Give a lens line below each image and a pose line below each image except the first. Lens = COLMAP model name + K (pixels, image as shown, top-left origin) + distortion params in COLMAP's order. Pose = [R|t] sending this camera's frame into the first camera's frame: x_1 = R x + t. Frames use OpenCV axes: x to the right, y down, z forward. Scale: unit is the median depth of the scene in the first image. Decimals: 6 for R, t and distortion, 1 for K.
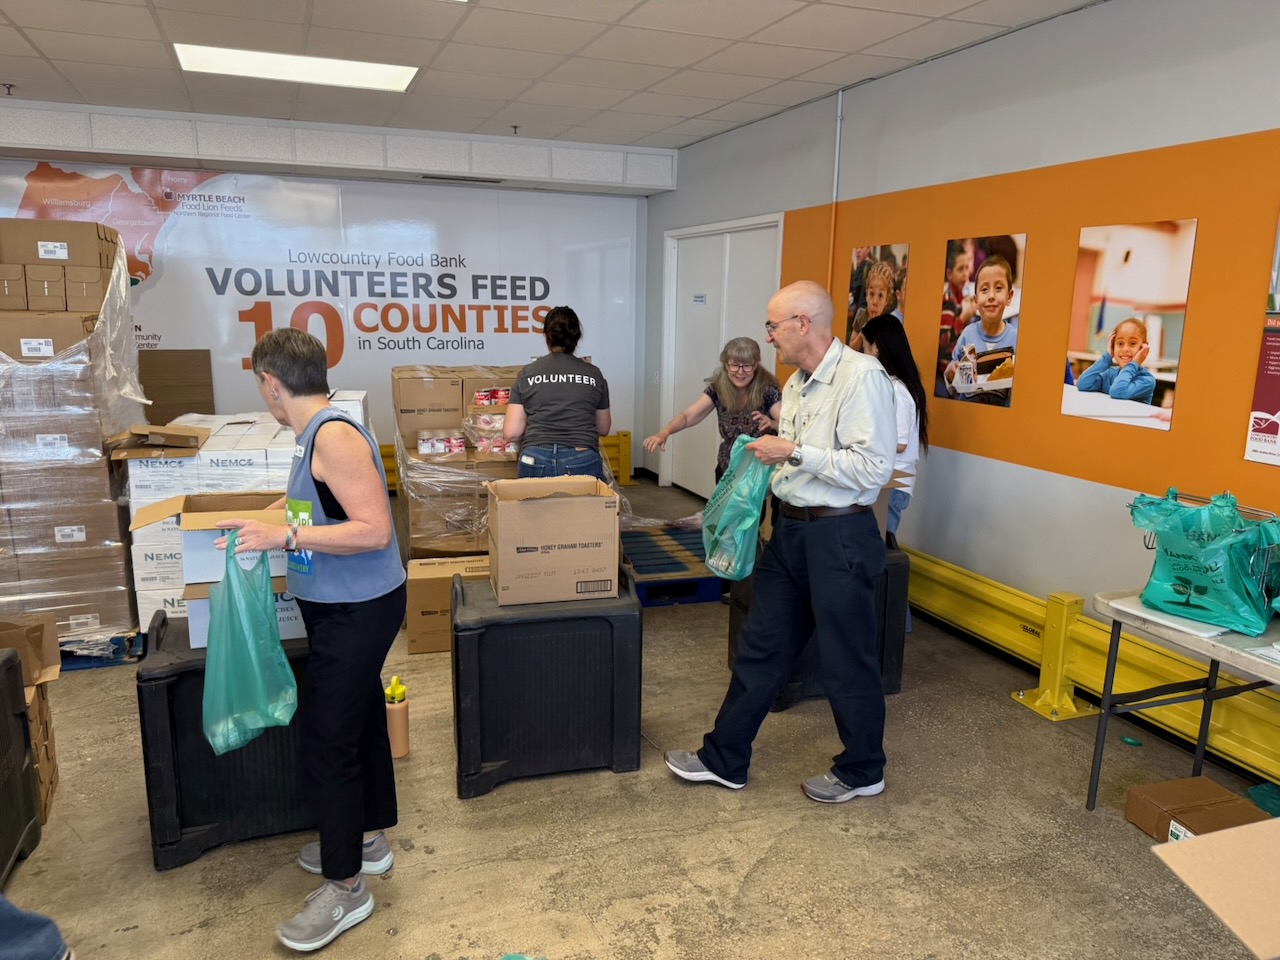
lens RADIAL K [[925.5, 0, 661.6], [0, 925.5, 476.9], [0, 0, 1]] dist [0.041032, -0.036240]
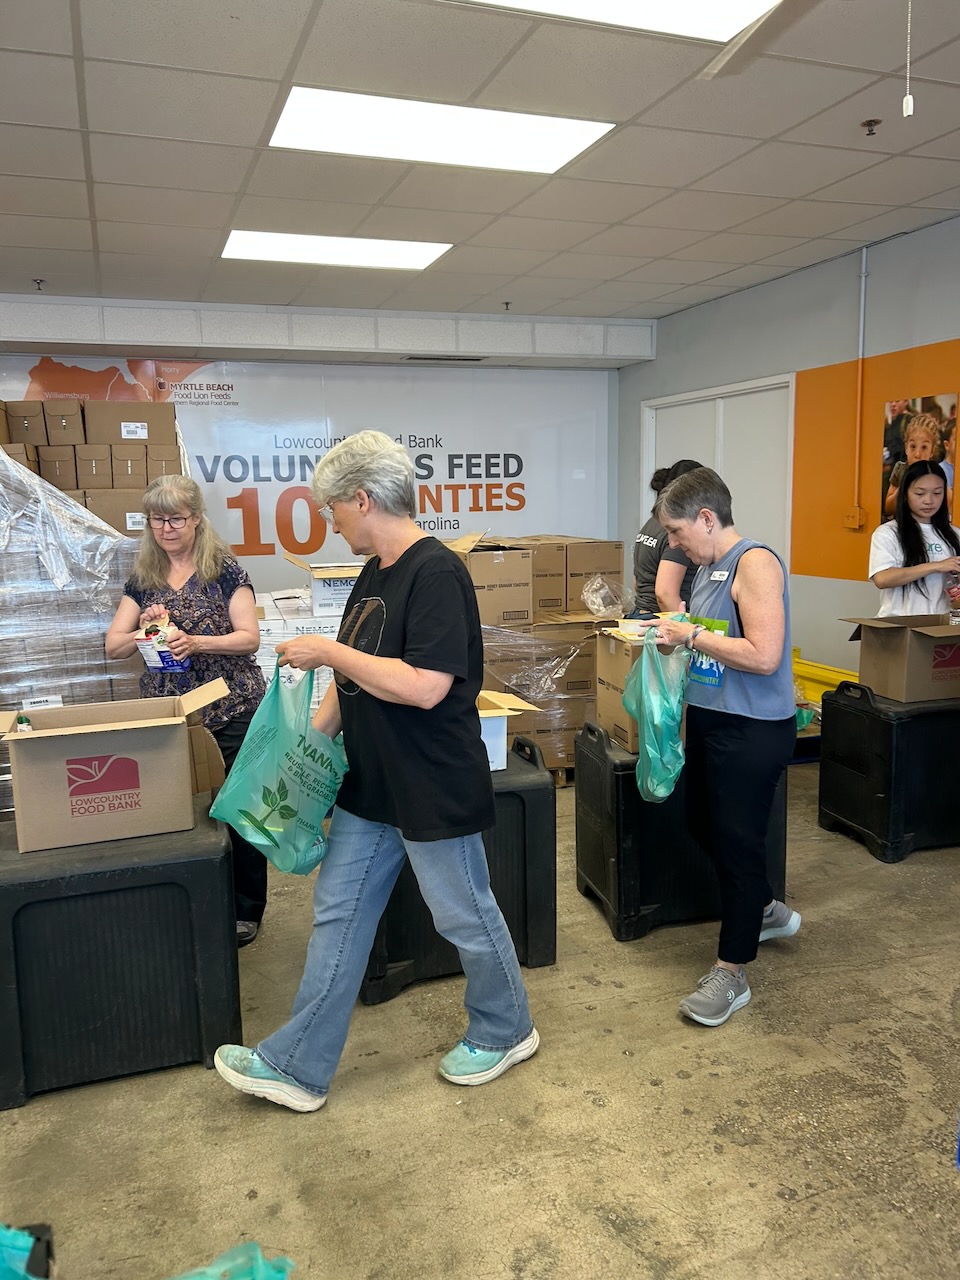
lens RADIAL K [[974.1, 0, 476.2], [0, 974.1, 641.8], [0, 0, 1]] dist [0.045242, -0.046278]
pose [[0.998948, -0.030881, -0.033888, -0.180793], [0.029420, 0.998652, -0.042772, 0.035346], [0.035163, 0.041730, 0.998510, -0.041958]]
